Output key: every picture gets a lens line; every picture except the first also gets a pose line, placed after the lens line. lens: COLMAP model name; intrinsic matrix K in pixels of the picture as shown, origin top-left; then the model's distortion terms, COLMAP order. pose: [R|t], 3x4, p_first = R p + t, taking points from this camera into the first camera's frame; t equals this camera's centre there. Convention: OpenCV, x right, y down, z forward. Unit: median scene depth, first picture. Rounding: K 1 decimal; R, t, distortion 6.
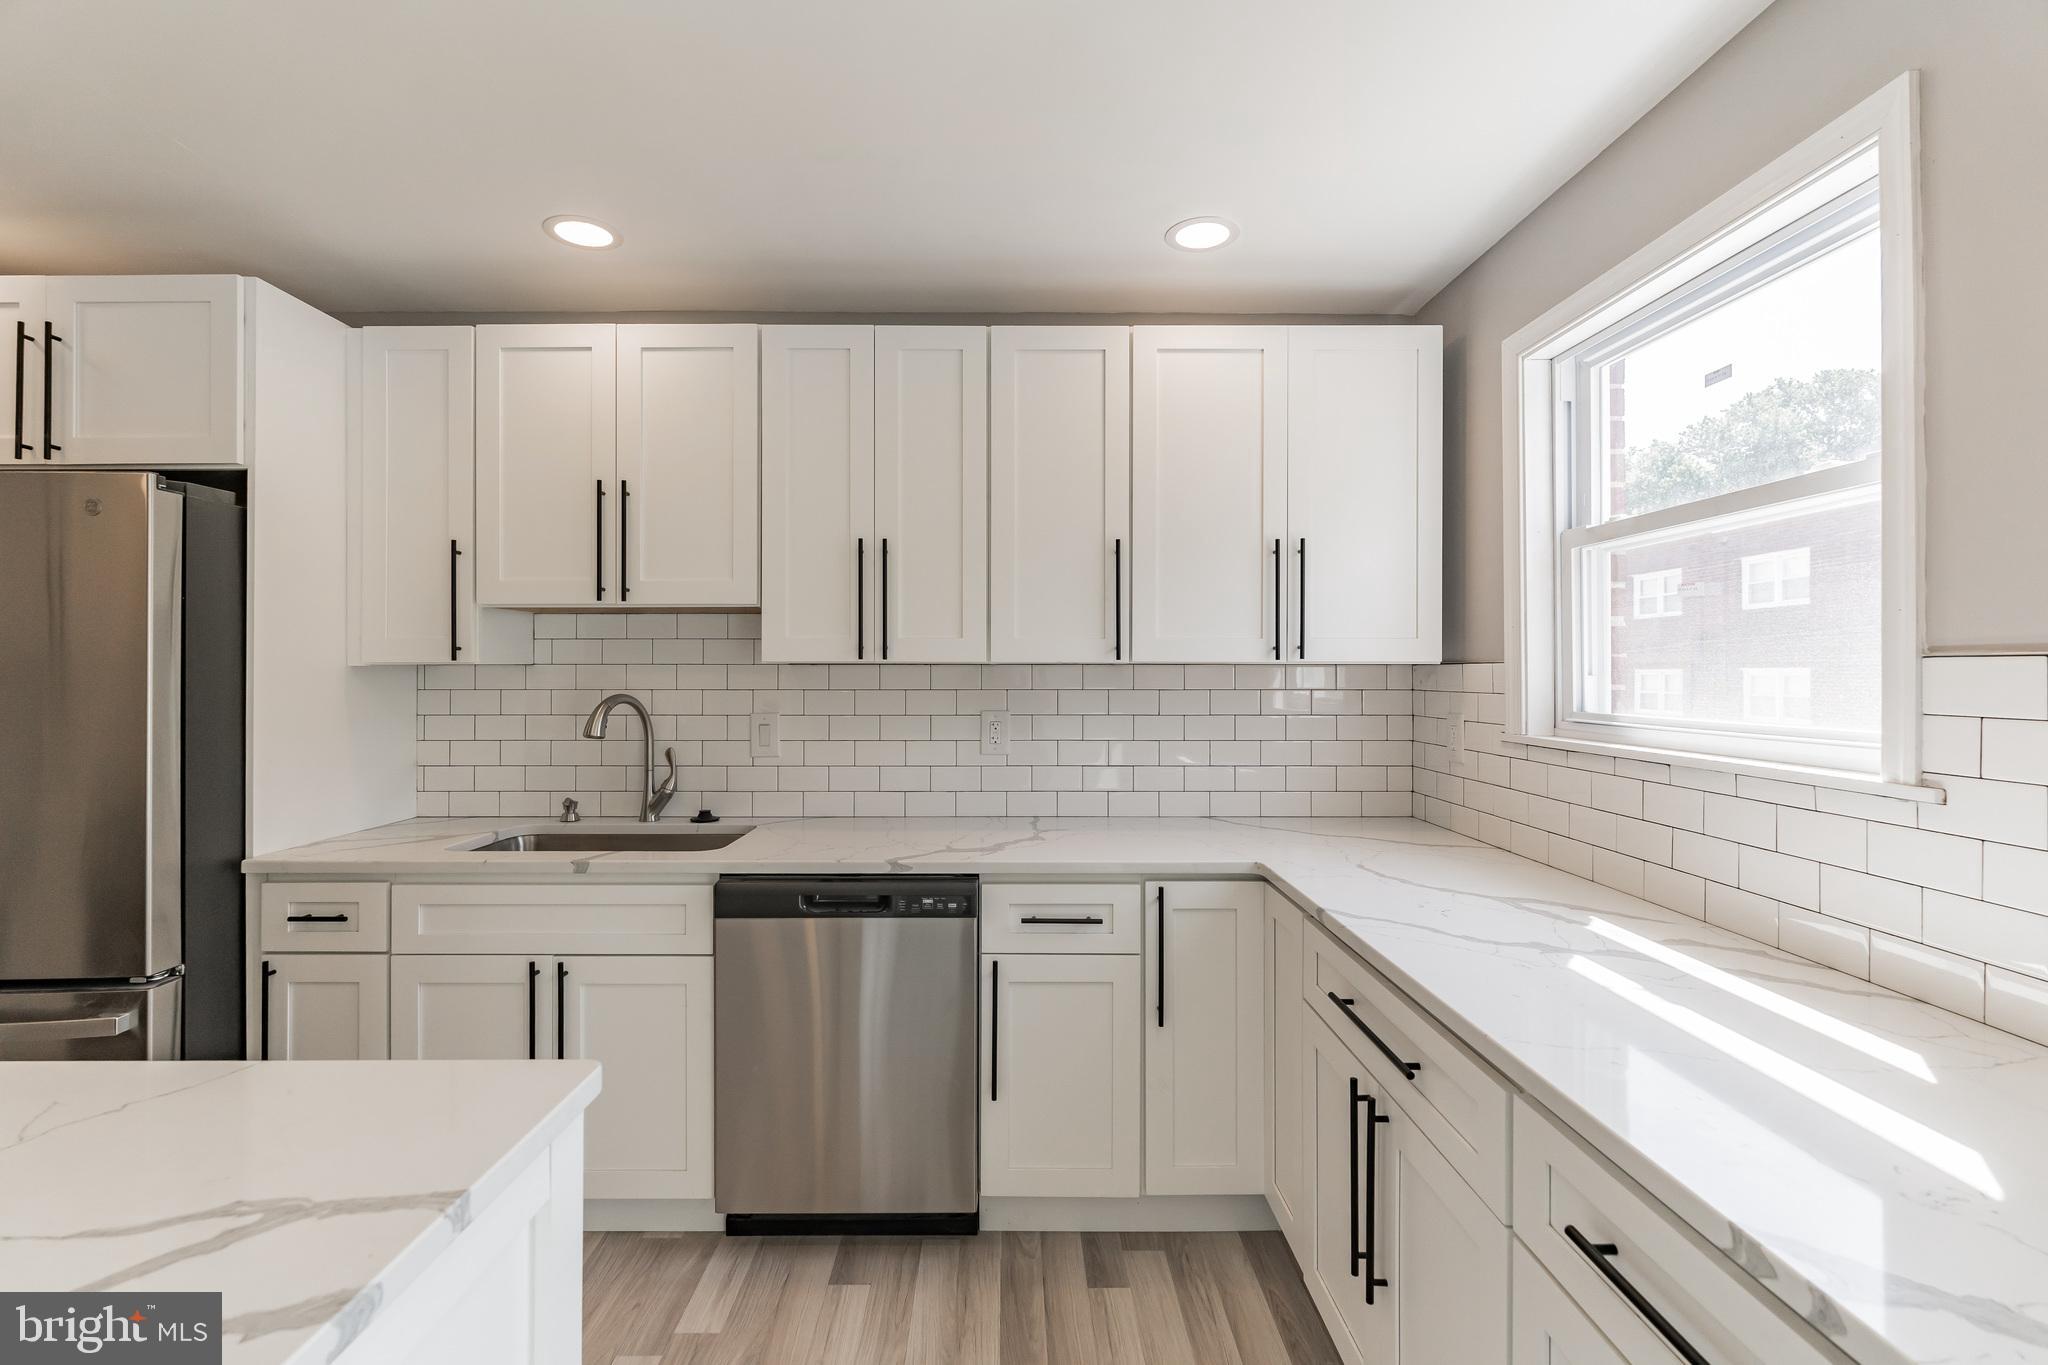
lens RADIAL K [[932.4, 0, 1019.8], [0, 932.4, 666.8], [0, 0, 1]] dist [0.000682, 0.000088]
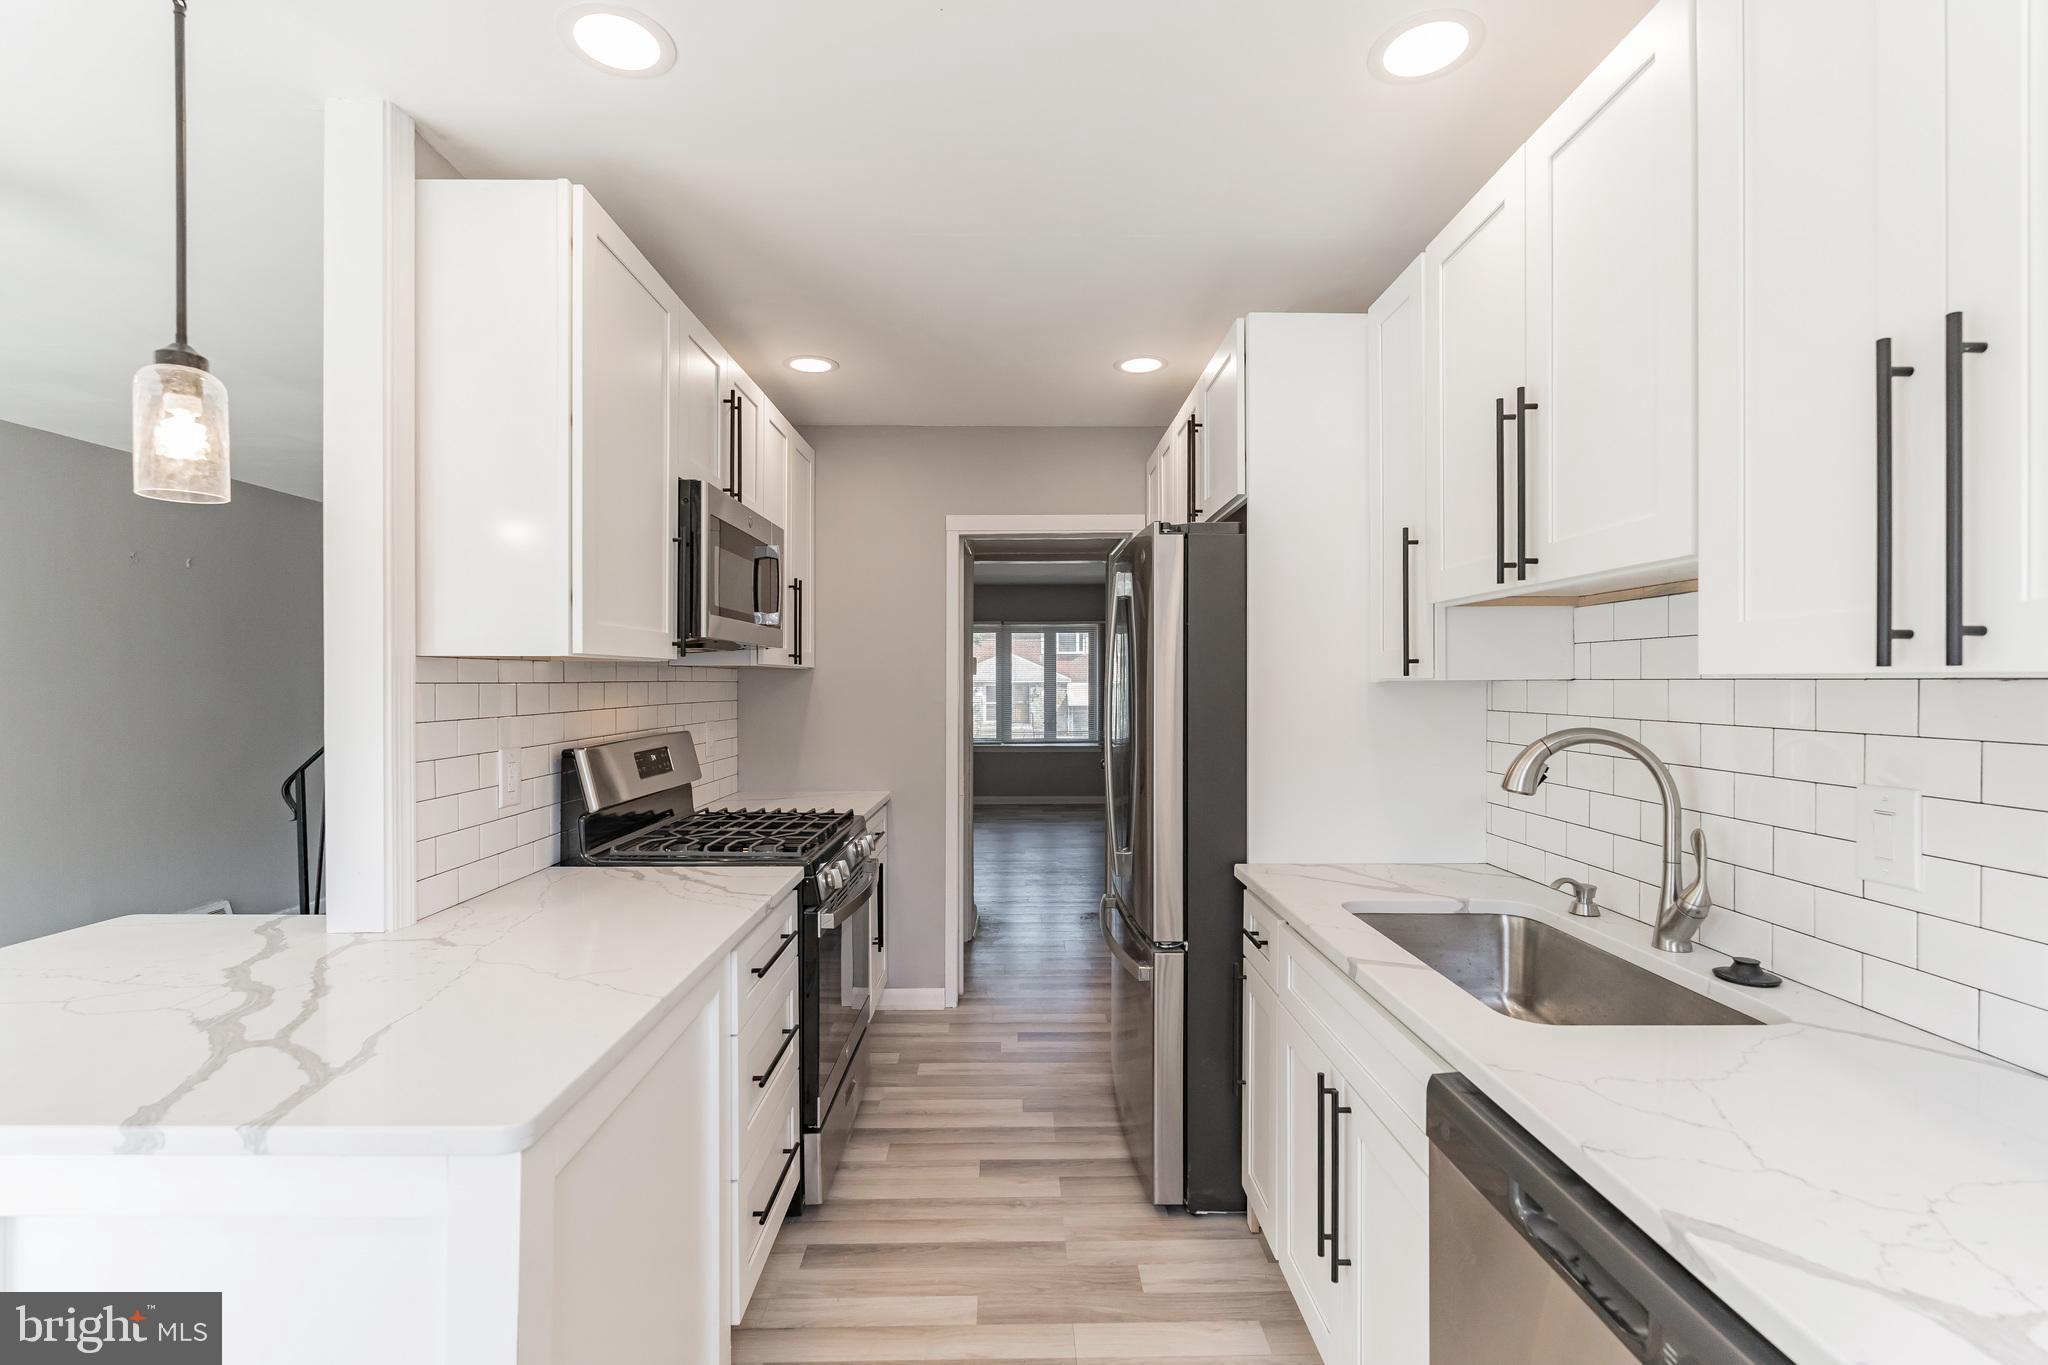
lens RADIAL K [[917.8, 0, 1024.0], [0, 917.8, 682.5], [0, 0, 1]] dist [-0.000066, 0.000006]
pose [[-0.000304, 0.000741, -1.000000, 0.195225], [0.002707, 0.999996, 0.000741, -0.002433], [0.999996, -0.002707, -0.000306, 0.658885]]
